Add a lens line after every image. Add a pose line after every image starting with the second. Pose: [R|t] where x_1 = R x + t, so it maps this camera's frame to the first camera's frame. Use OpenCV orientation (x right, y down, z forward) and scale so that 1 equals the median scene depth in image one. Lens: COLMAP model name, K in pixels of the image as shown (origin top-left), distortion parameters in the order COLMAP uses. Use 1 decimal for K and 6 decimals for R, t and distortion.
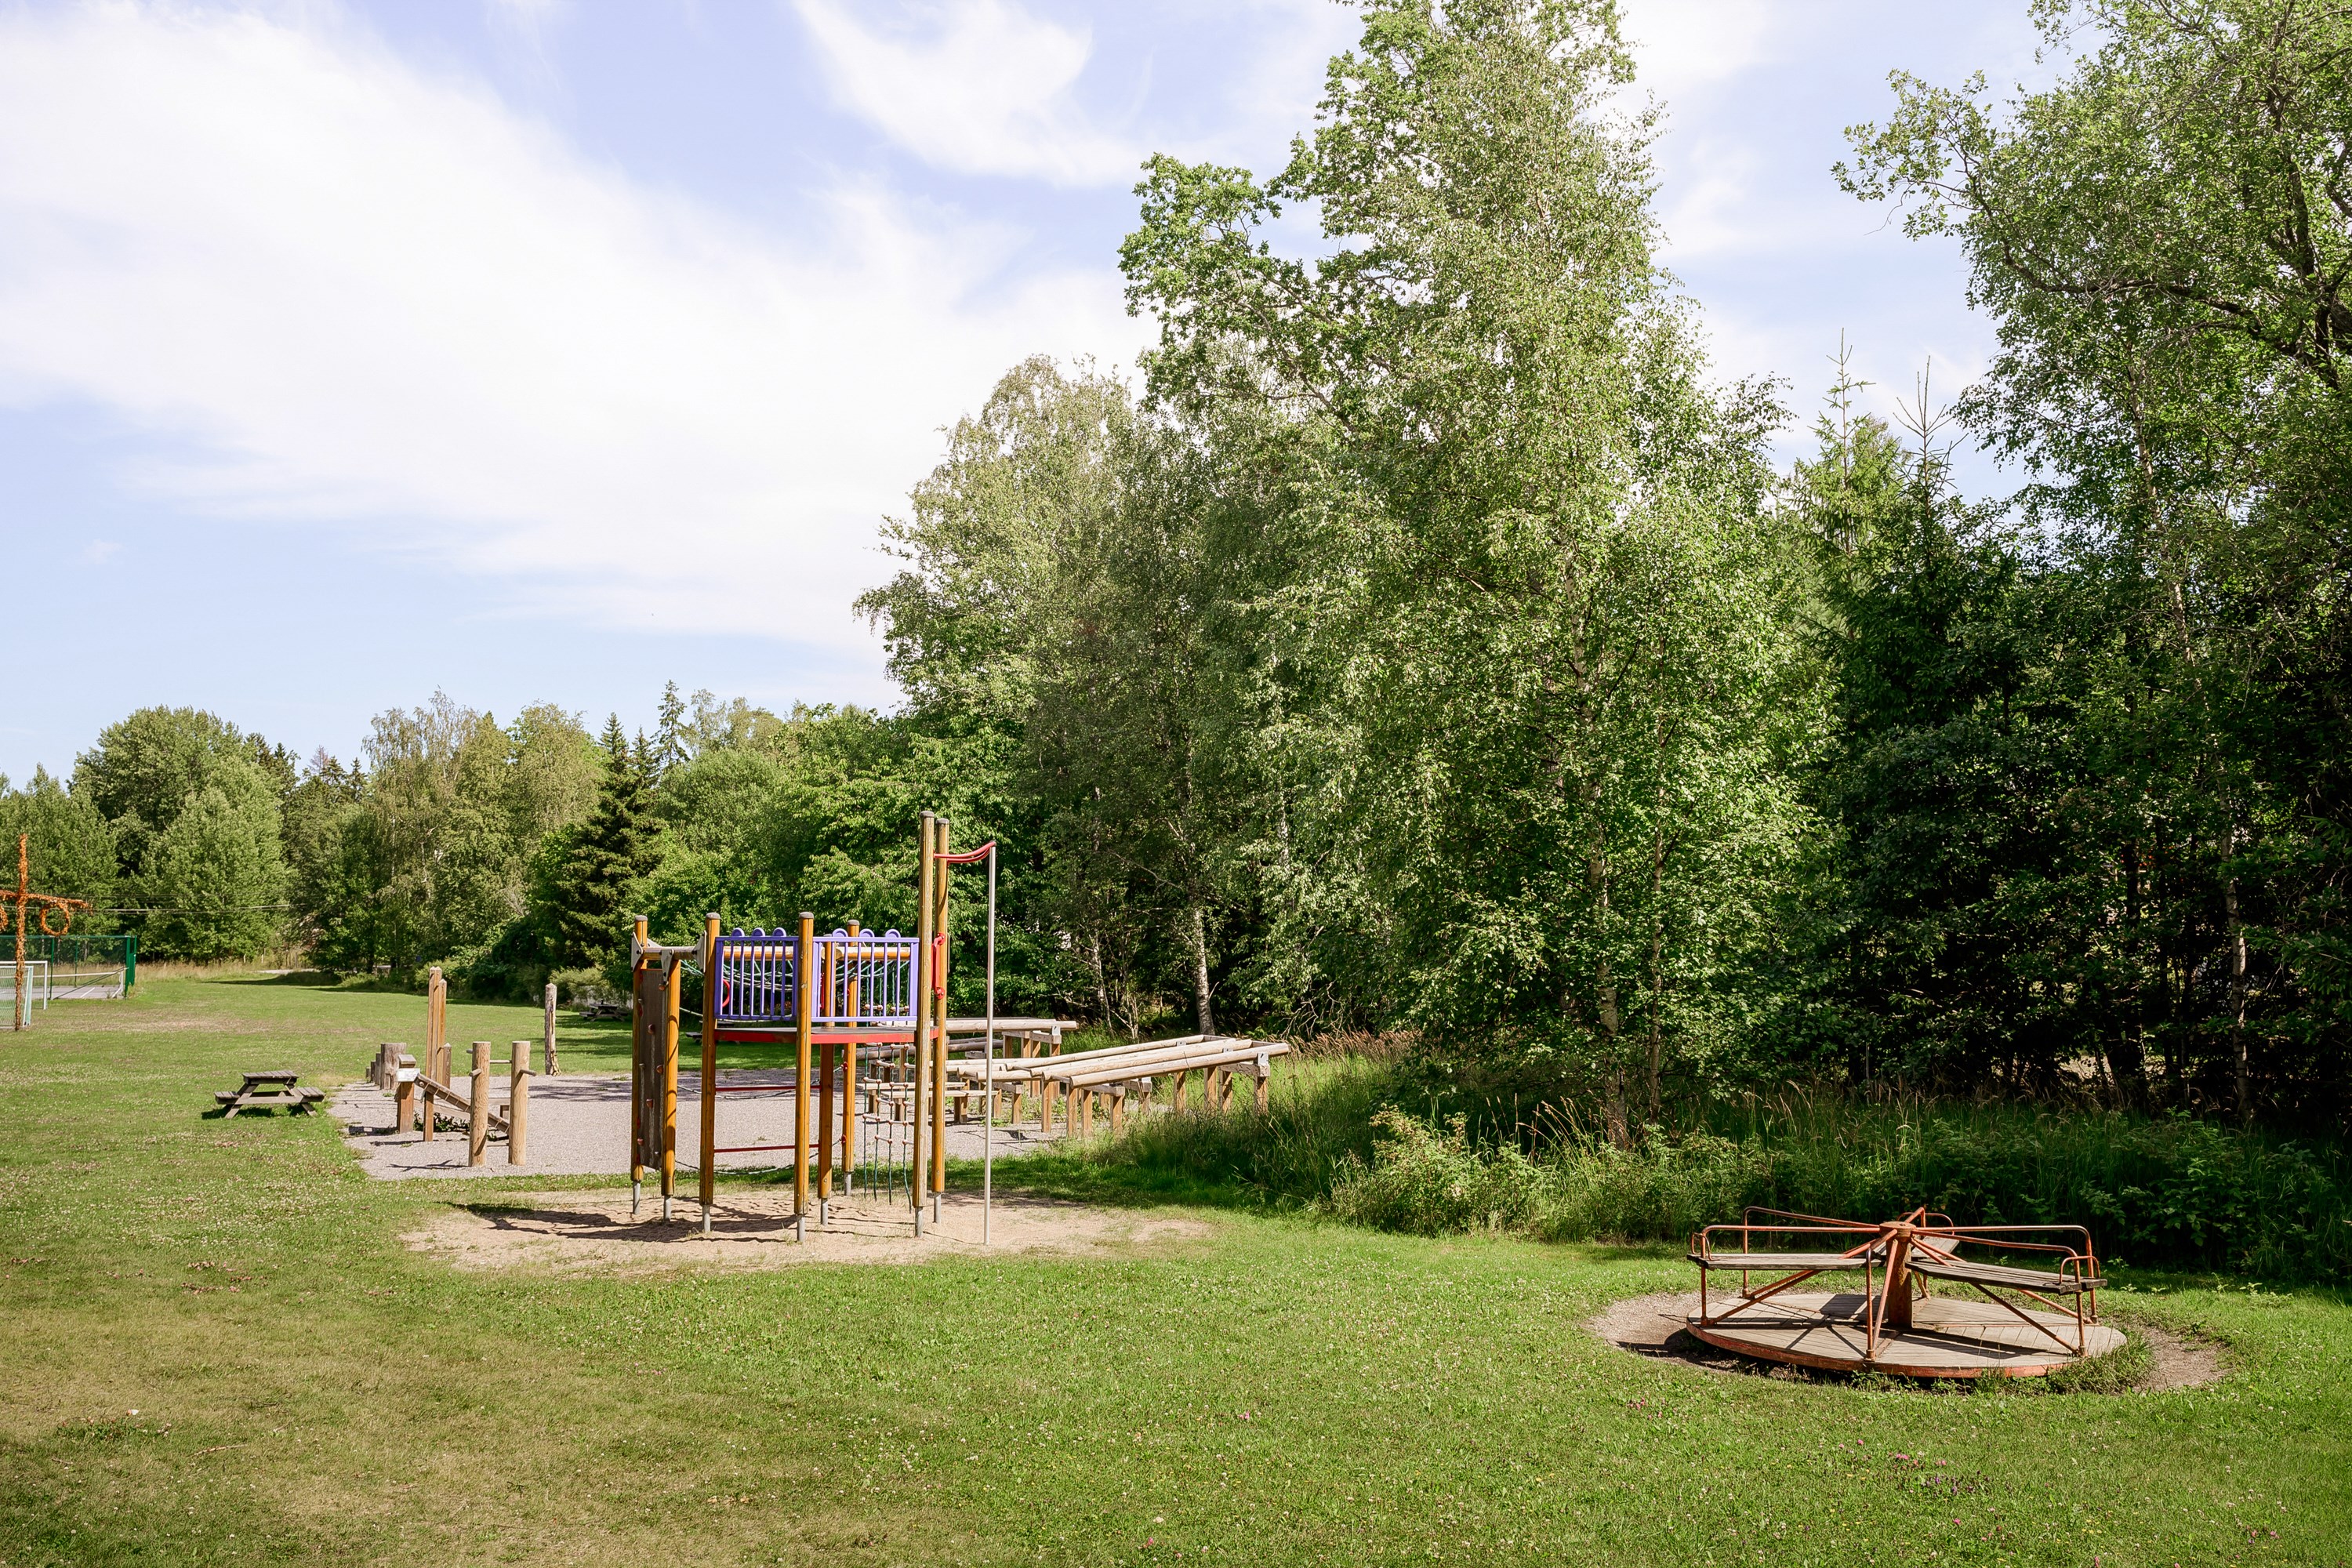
lens RADIAL K [[2114.7, 0, 1176.0], [0, 2114.7, 784.0], [0, 0, 1]] dist [-0.067044, 0.004491]
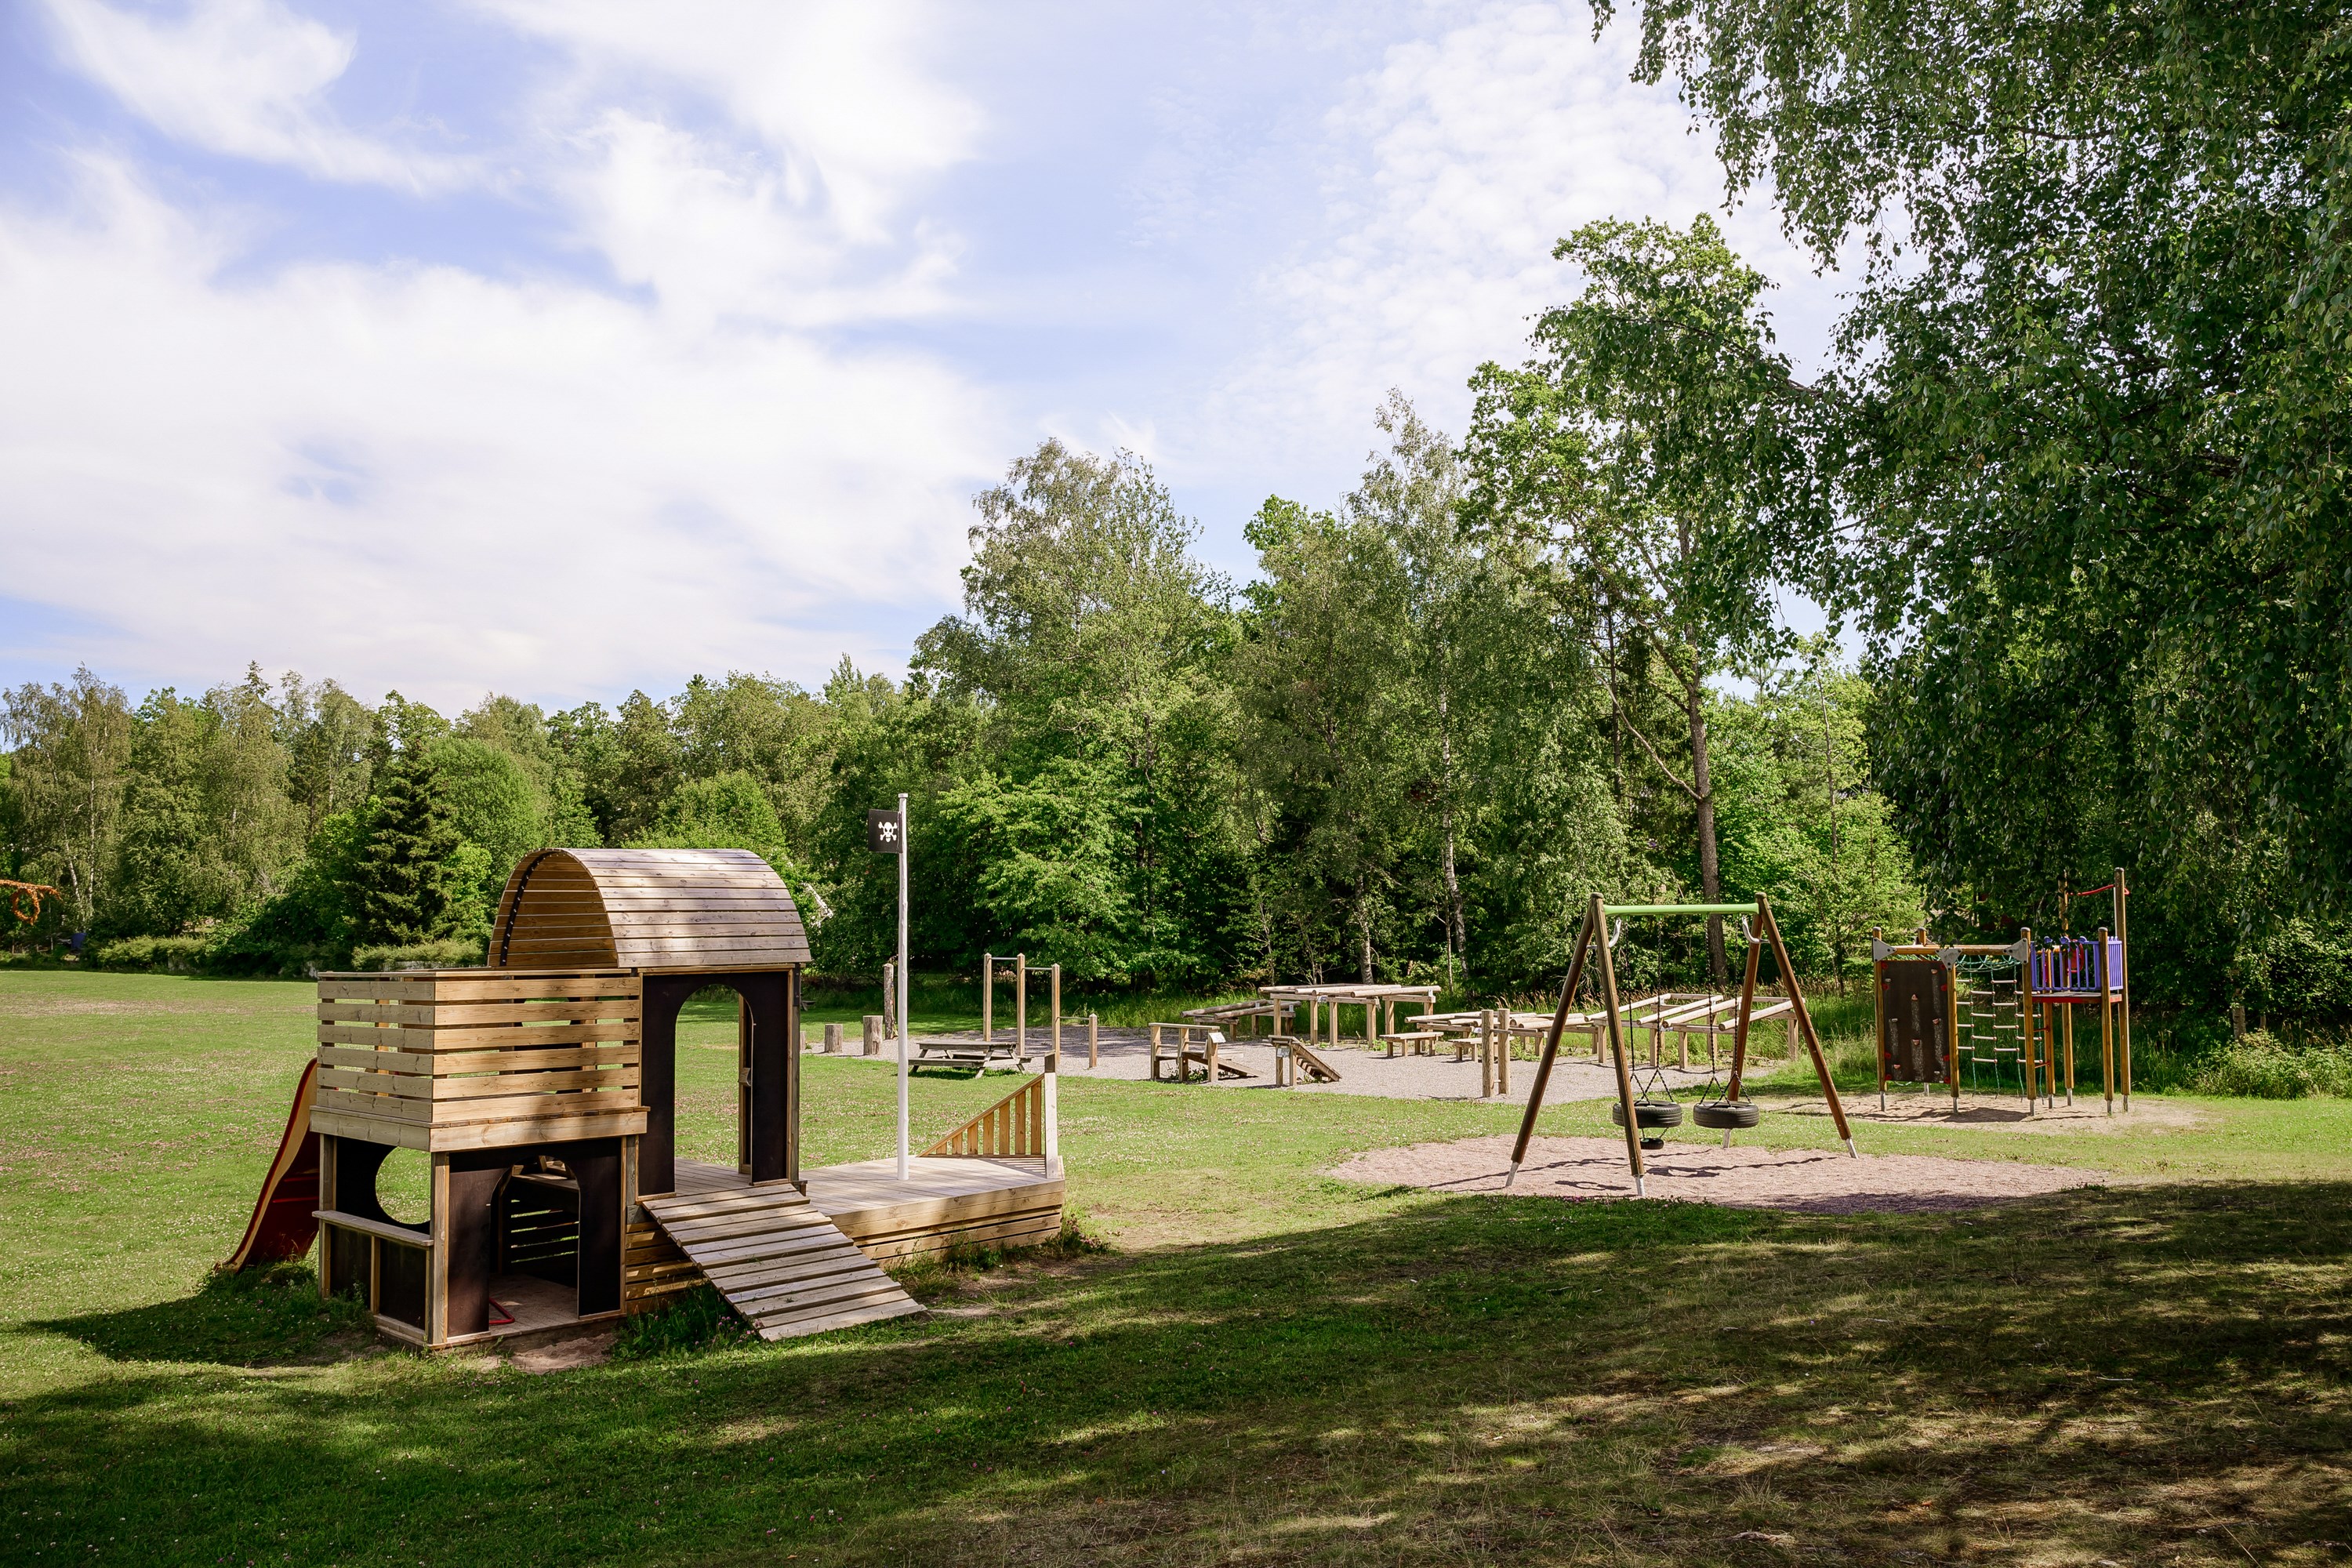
lens RADIAL K [[1849.5, 0, 1176.0], [0, 1849.5, 784.0], [0, 0, 1]] dist [-0.039512, -0.000739]
pose [[0.919540, 0.022468, 0.392354, -0.278058], [-0.025740, 0.999664, 0.003081, -0.006692], [-0.392153, -0.012932, 0.919809, -0.009096]]
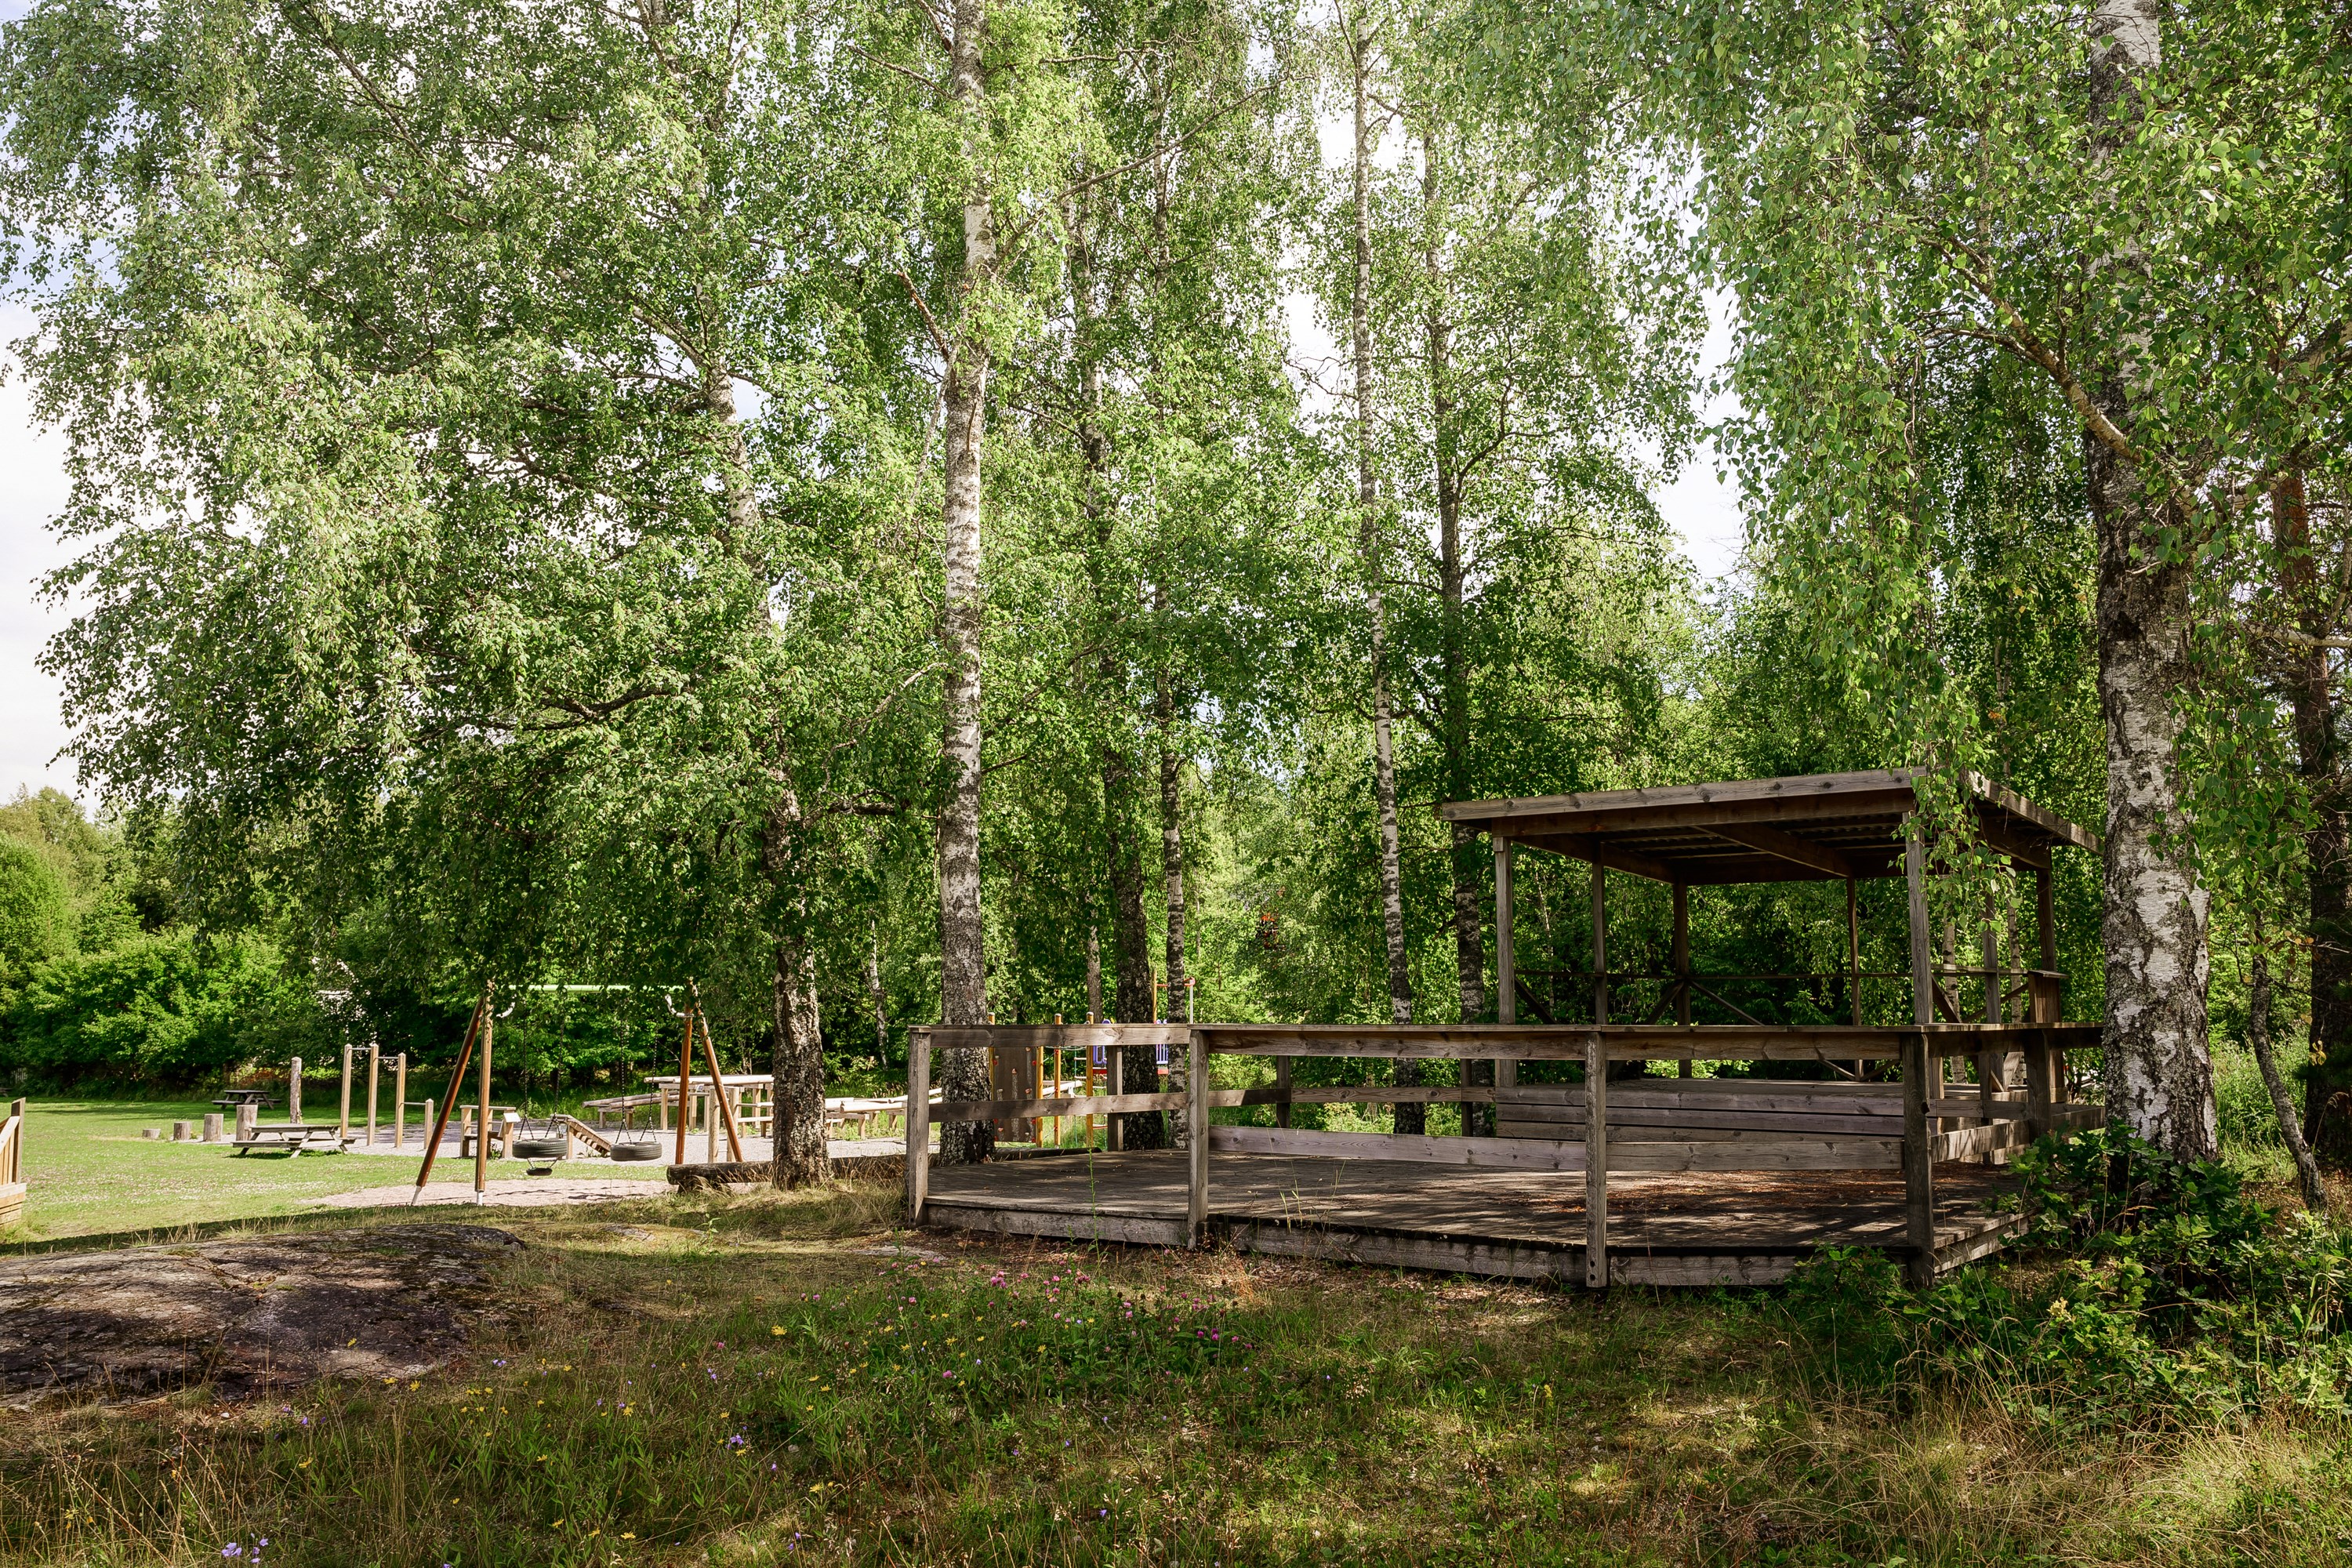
lens RADIAL K [[1923.5, 0, 1176.0], [0, 1923.5, 784.0], [0, 0, 1]] dist [0.011442, 0.003861]
pose [[0.863727, 0.059593, 0.500424, -0.212156], [-0.036396, 0.997767, -0.056001, -0.009771], [-0.502644, 0.030157, 0.863967, -0.118189]]
